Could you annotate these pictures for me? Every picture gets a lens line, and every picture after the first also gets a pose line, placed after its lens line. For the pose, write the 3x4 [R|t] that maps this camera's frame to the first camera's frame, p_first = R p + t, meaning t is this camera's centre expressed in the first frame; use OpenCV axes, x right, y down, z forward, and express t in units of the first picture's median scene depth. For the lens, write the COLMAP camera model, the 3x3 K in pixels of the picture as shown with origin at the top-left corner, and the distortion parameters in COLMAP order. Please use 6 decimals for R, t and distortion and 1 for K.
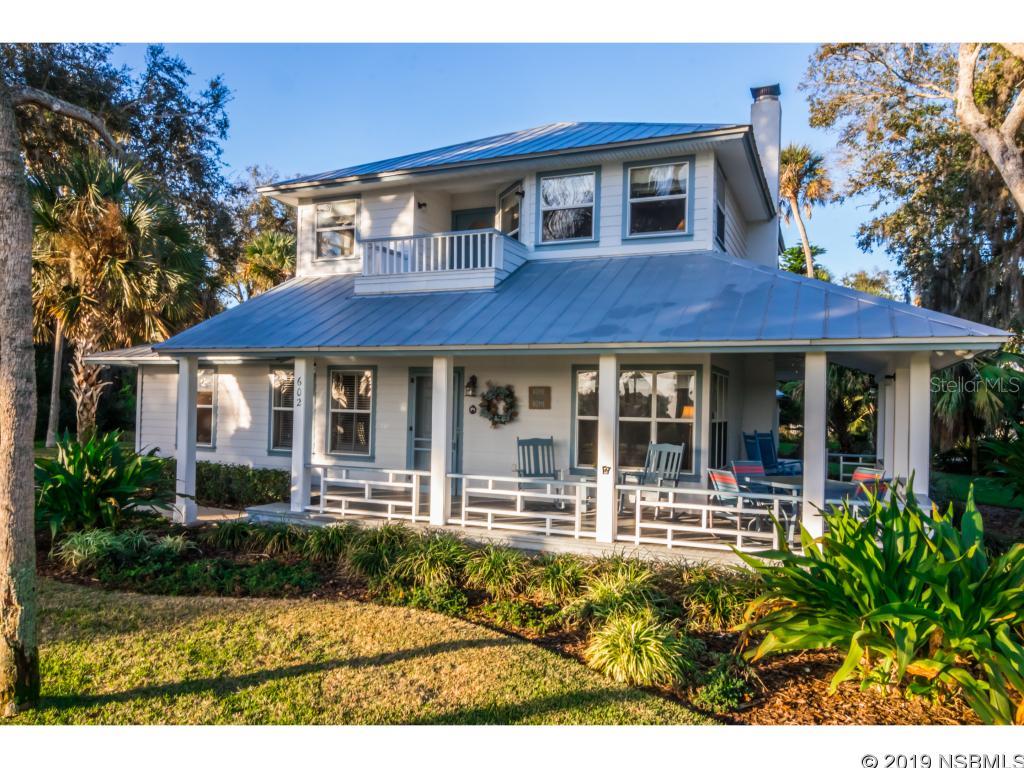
lens RADIAL K [[720.8, 0, 513.7], [0, 720.8, 406.6], [0, 0, 1]] dist [0.009523, 0.002902]
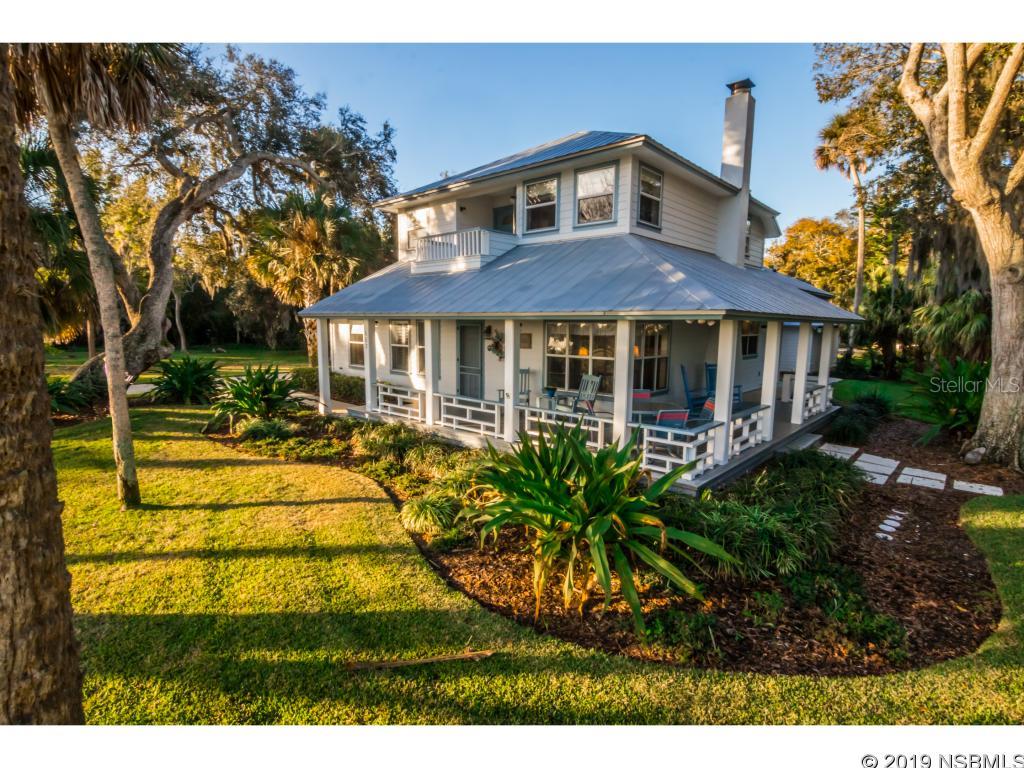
lens RADIAL K [[500.8, 0, 512.3], [0, 500.8, 405.9], [0, 0, 1]] dist [-0.002780, -0.000788]
pose [[0.953272, 0.037232, -0.299812, 0.316684], [0.008907, 0.988482, 0.151076, -0.035306], [0.301983, -0.146687, 0.941960, 0.001707]]
